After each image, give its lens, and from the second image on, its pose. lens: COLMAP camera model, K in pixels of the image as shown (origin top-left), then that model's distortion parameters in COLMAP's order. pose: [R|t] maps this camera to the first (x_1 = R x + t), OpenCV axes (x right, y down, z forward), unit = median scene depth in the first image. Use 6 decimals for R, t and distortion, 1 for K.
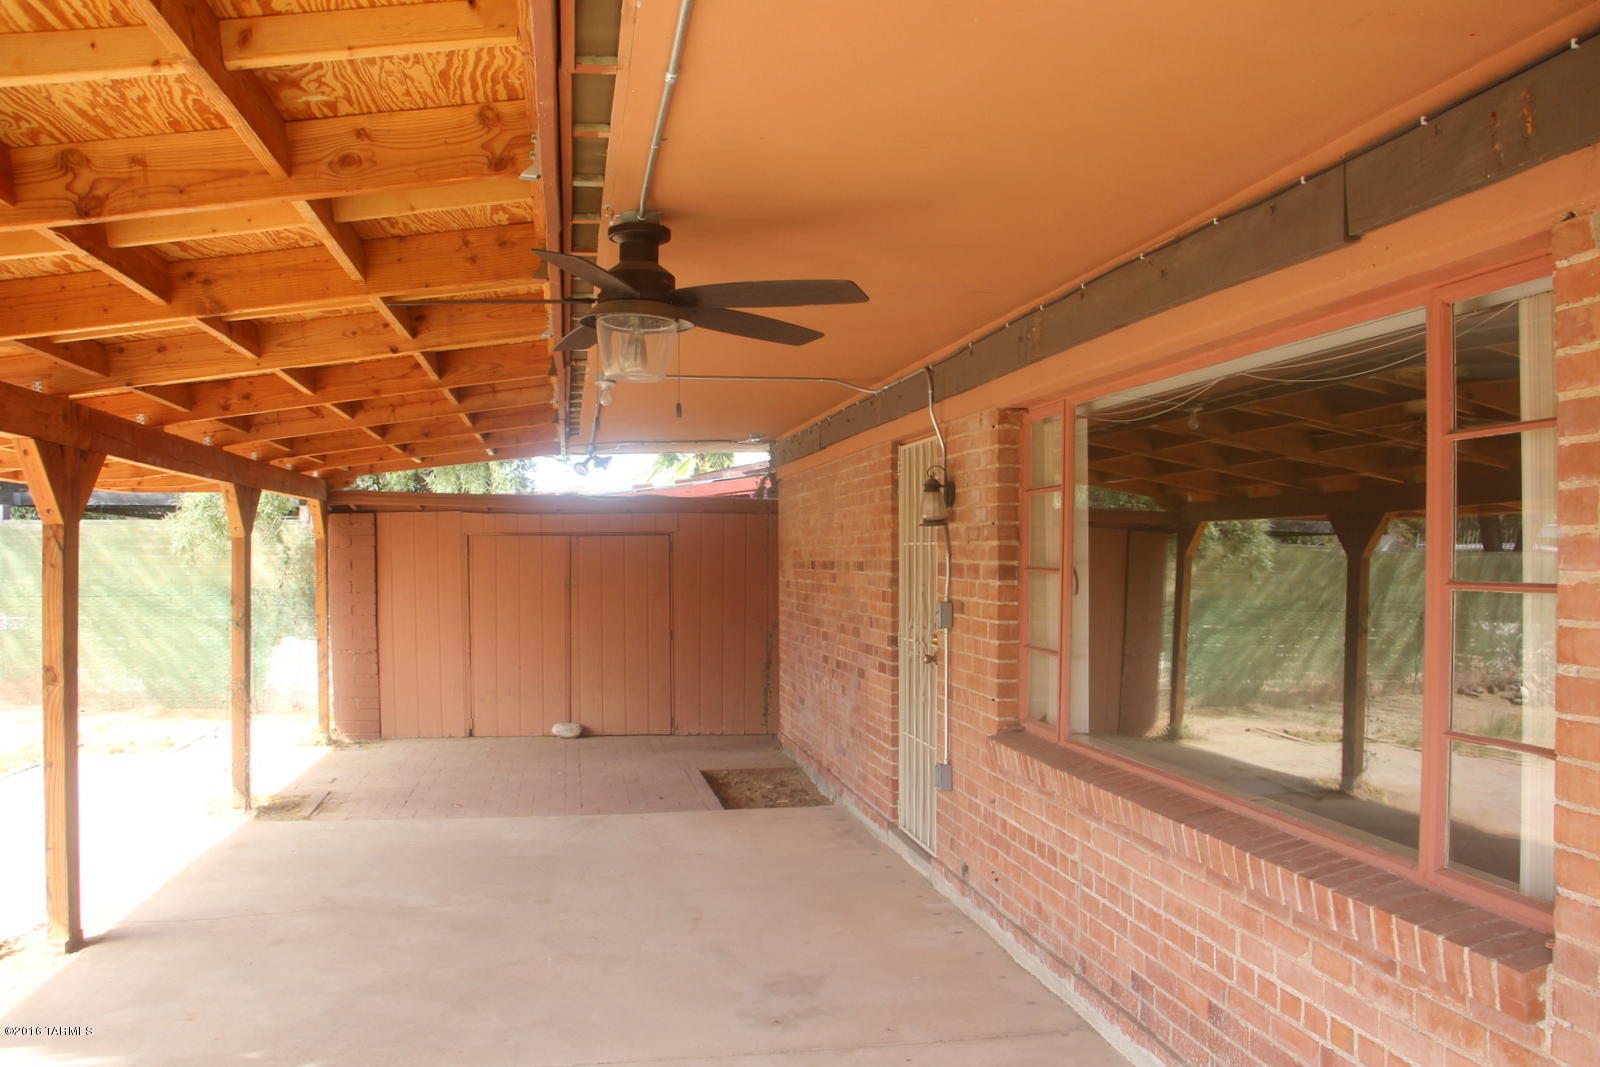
lens RADIAL K [[1308.3, 0, 800.0], [0, 1308.3, 533.5], [0, 0, 1]] dist [0.002227, 0.004899]
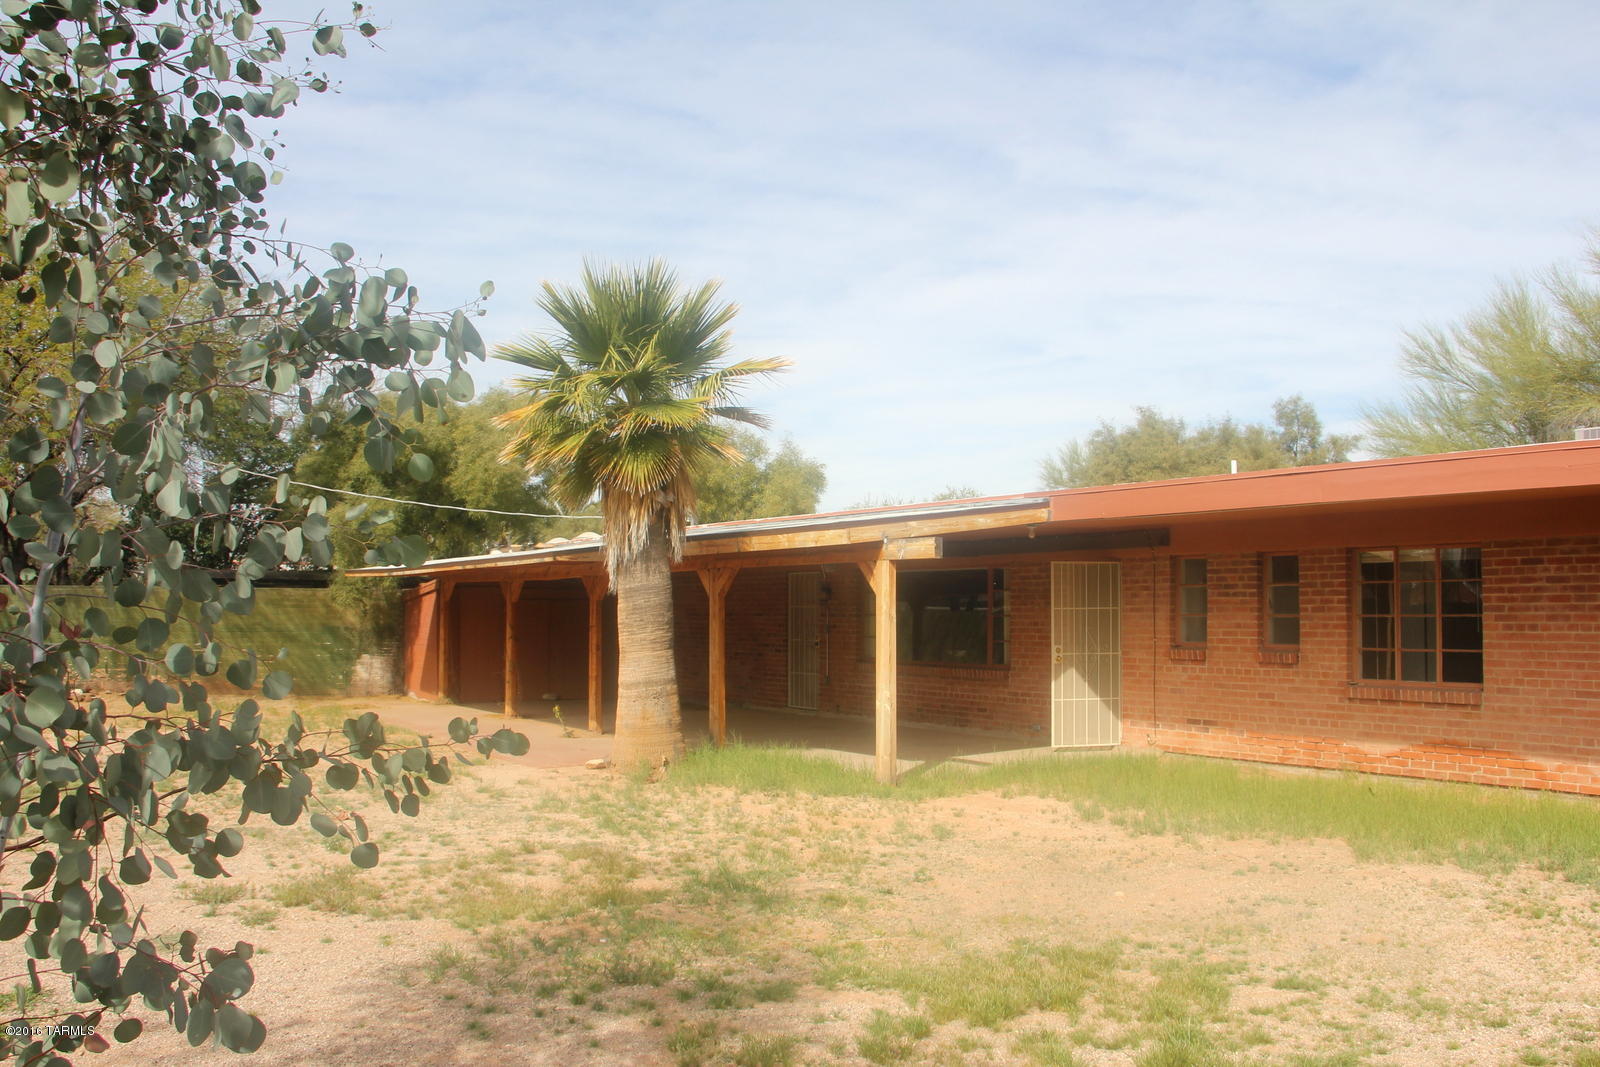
lens RADIAL K [[1308.3, 0, 800.0], [0, 1308.3, 533.5], [0, 0, 1]] dist [0.002227, 0.004899]
pose [[0.915608, 0.022393, 0.401449, -0.576447], [-0.006656, 0.999155, -0.040552, -0.017295], [-0.402018, 0.034458, 0.914983, -0.874282]]
